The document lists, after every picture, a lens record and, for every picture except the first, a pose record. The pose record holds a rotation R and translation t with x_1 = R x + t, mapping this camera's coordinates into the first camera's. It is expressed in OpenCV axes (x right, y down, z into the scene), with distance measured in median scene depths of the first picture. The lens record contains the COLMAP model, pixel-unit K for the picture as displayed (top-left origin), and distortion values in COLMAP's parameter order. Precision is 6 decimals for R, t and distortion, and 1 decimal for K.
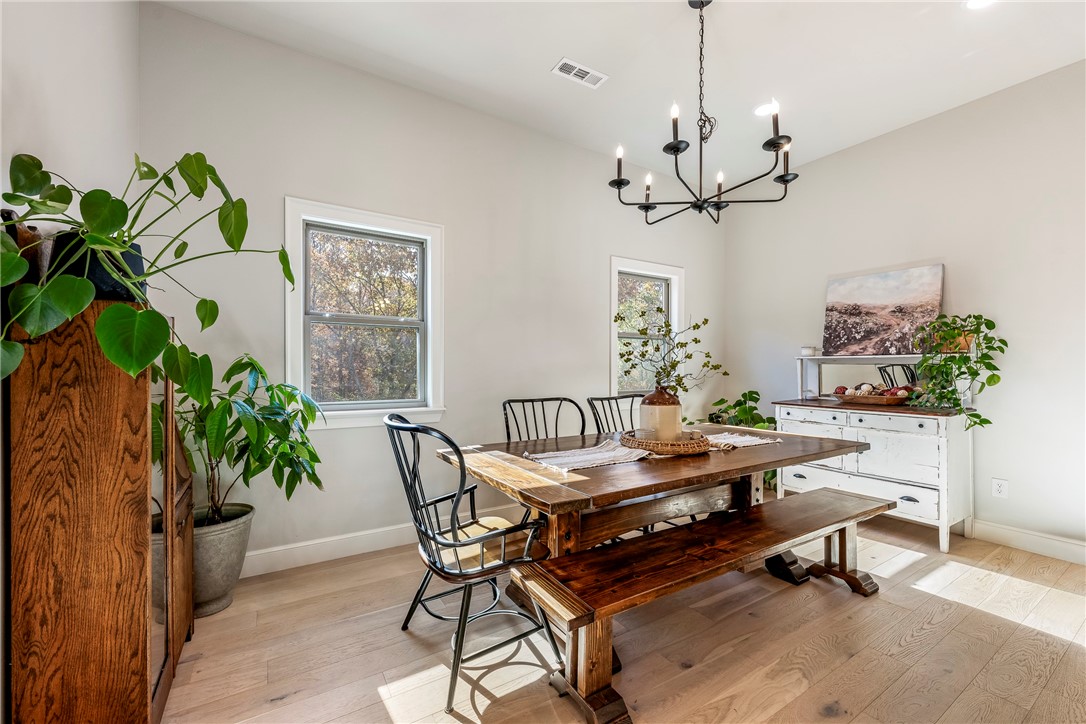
lens RADIAL K [[434.7, 0, 536.8], [0, 434.7, 367.3], [0, 0, 1]] dist [0.000116, 0.000121]
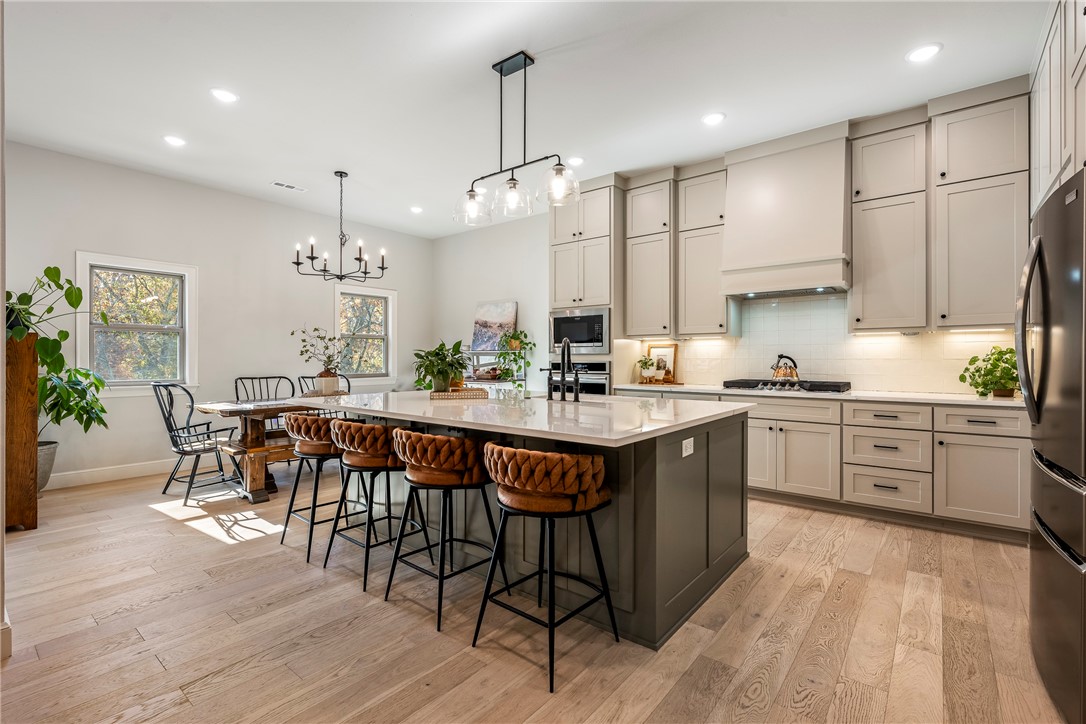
lens RADIAL K [[488.7, 0, 541.9], [0, 488.7, 356.6], [0, 0, 1]] dist [-0.002962, 0.001439]
pose [[0.943965, -0.000626, 0.330046, 0.495427], [0.001437, 0.999997, -0.002213, 0.000593], [-0.330043, 0.002564, 0.943962, -1.402726]]
